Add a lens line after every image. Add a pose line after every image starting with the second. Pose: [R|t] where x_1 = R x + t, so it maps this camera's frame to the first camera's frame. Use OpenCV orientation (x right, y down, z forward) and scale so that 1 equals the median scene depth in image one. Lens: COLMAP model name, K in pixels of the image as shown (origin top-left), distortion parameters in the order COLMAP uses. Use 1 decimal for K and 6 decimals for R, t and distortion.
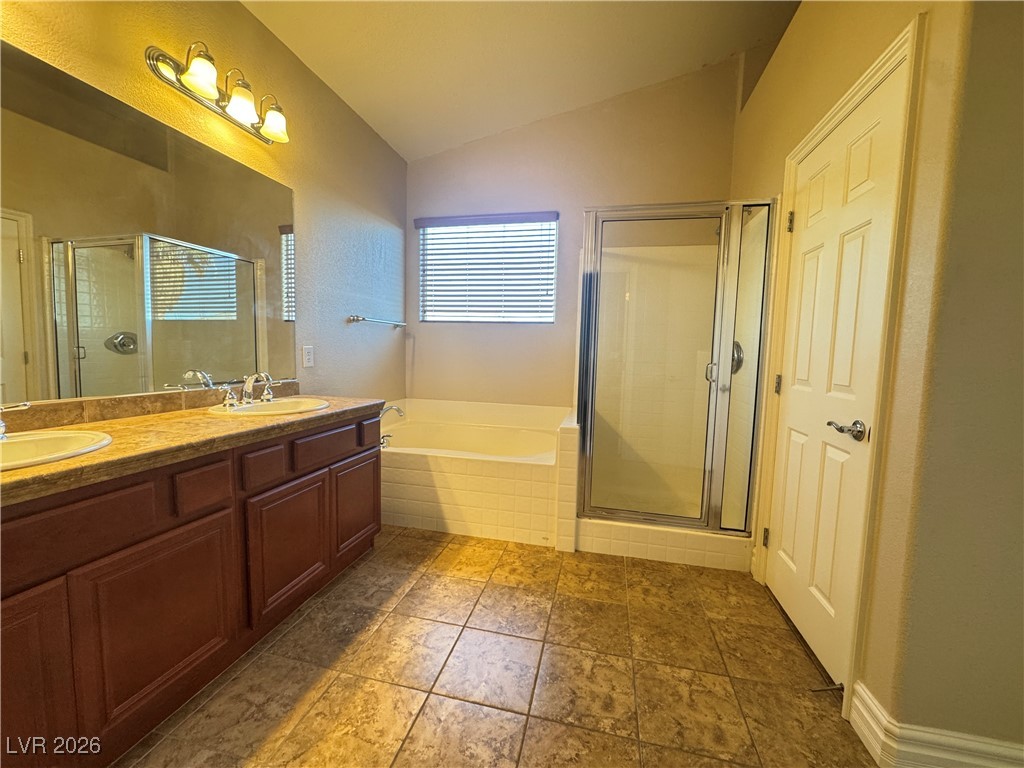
lens RADIAL K [[409.5, 0, 513.3], [0, 409.5, 383.2], [0, 0, 1]] dist [-0.000882, -0.000004]
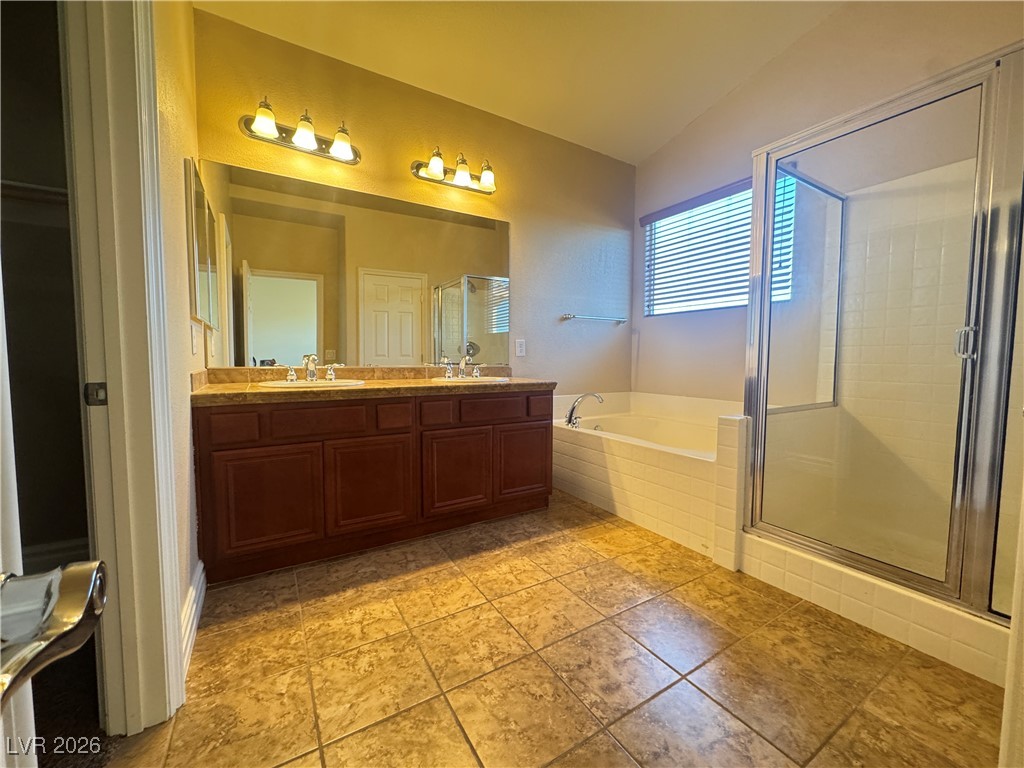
lens RADIAL K [[409.5, 0, 513.3], [0, 409.5, 383.2], [0, 0, 1]] dist [-0.000882, -0.000004]
pose [[0.698805, 0.019647, -0.715043, 0.445459], [-0.042147, 0.999017, -0.013740, 0.070164], [0.714070, 0.039738, 0.698946, 0.101455]]
